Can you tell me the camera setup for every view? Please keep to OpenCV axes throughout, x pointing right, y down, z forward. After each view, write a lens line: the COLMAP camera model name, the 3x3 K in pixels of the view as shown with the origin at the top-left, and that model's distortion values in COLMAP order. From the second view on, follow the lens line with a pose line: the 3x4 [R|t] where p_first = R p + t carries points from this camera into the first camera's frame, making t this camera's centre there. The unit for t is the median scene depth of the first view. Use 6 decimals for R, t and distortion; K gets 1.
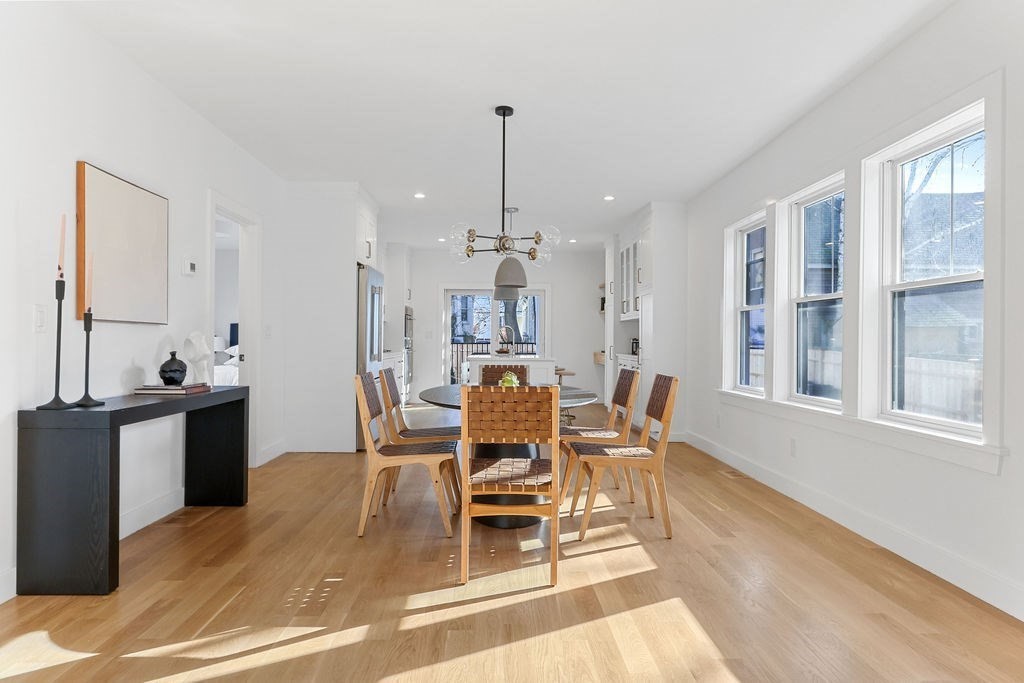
lens RADIAL K [[617.5, 0, 510.7], [0, 617.5, 340.8], [0, 0, 1]] dist [-0.009904, -0.000720]
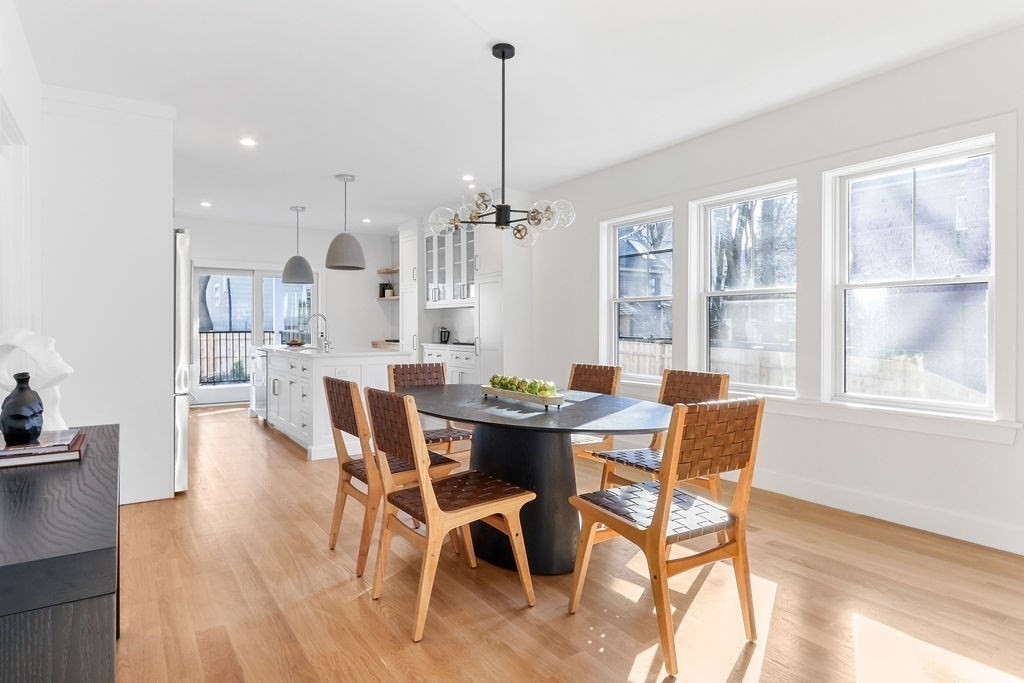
lens RADIAL K [[584.1, 0, 520.7], [0, 584.1, 324.8], [0, 0, 1]] dist [-0.002660, 0.001011]
pose [[0.838786, -0.006144, 0.544427, -0.409506], [0.006422, 0.999978, 0.001392, -0.016927], [-0.544424, 0.002328, 0.838807, 0.348406]]
